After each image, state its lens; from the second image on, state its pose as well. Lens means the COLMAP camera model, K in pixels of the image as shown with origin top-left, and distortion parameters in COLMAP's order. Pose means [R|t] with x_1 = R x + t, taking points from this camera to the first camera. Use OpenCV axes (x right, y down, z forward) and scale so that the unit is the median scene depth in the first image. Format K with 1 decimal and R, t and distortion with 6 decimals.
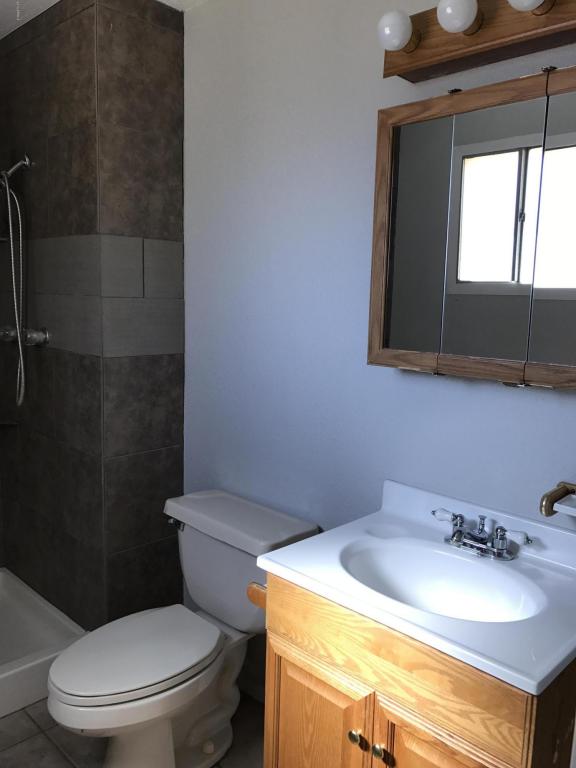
lens RADIAL K [[633.5, 0, 288.0], [0, 633.5, 384.1], [0, 0, 1]] dist [-0.005792, -0.001734]
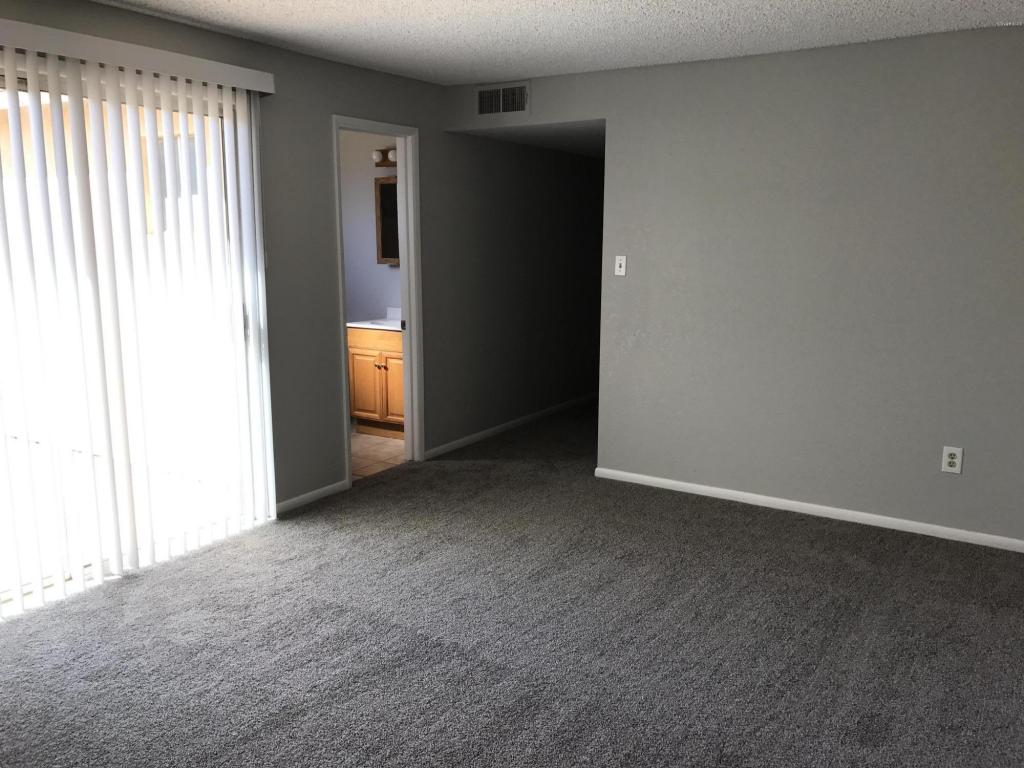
lens RADIAL K [[844.7, 0, 511.0], [0, 844.7, 383.9], [0, 0, 1]] dist [-0.005792, -0.001734]
pose [[0.974793, -0.062898, 0.214063, -0.148902], [0.053145, 0.997283, 0.051022, 0.379448], [-0.216690, -0.038359, 0.975487, -3.140880]]
